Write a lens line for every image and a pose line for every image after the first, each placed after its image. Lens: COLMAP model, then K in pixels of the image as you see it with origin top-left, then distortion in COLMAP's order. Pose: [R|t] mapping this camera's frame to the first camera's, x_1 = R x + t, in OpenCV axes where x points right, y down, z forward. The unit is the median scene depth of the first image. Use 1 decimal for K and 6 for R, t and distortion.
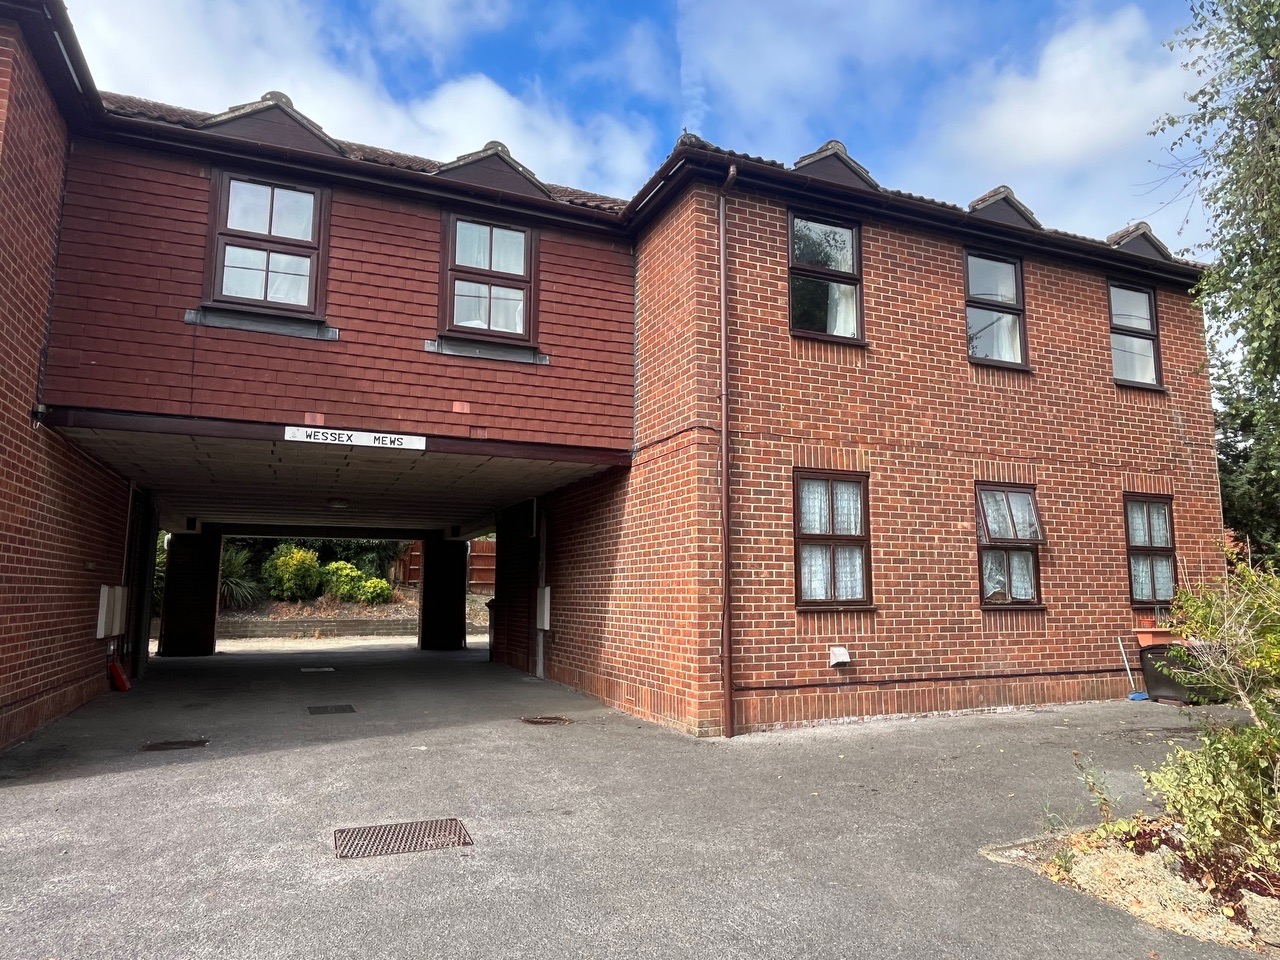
lens RADIAL K [[808.6, 0, 645.6], [0, 808.6, 480.5], [0, 0, 1]] dist [-0.006147, -0.005170]
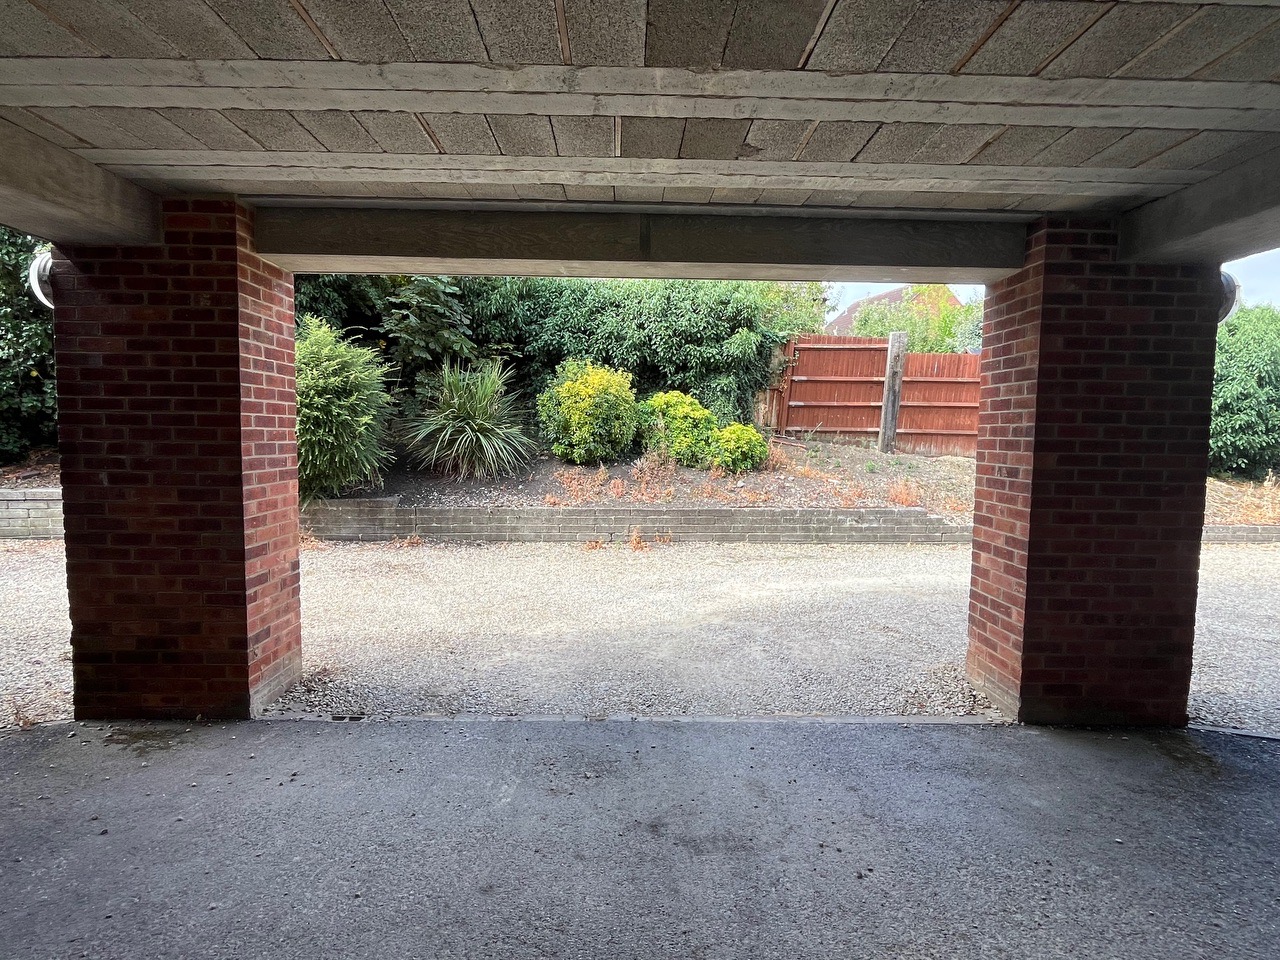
lens RADIAL K [[631.8, 0, 642.2], [0, 631.8, 479.9], [0, 0, 1]] dist [-0.000941, -0.000058]
pose [[0.926374, 0.042102, -0.374245, -0.670991], [0.037963, 0.978230, 0.204020, 0.202288], [0.374687, -0.203206, 0.904609, 1.702465]]
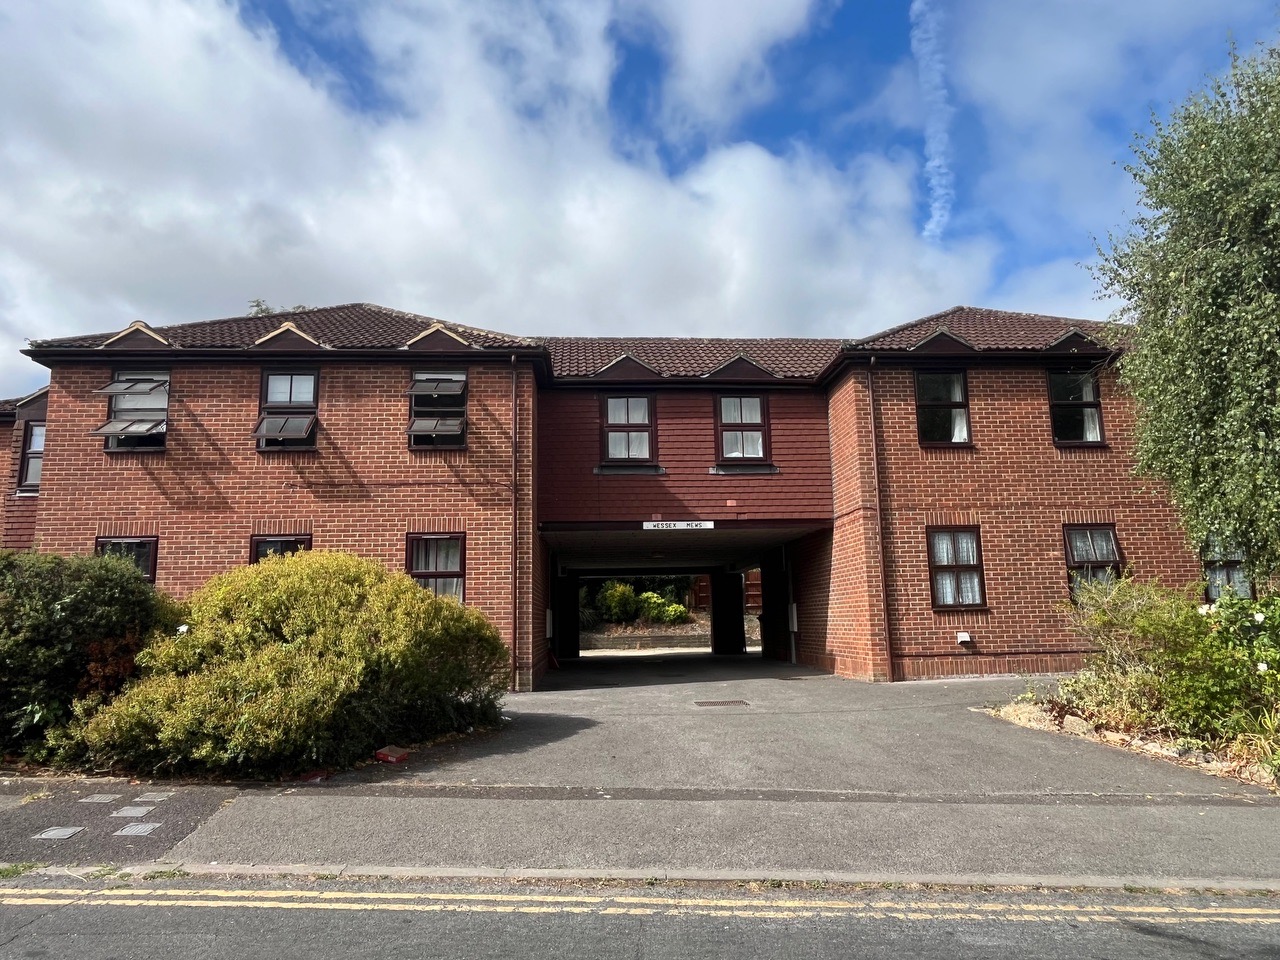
lens RADIAL K [[808.6, 0, 640.0], [0, 808.6, 470.9], [0, 0, 1]] dist [-0.006147, -0.005170]
pose [[0.941005, -0.082765, -0.328114, 0.172127], [0.068391, 0.996134, -0.055131, -0.074142], [0.331408, 0.029439, 0.943028, -0.746698]]
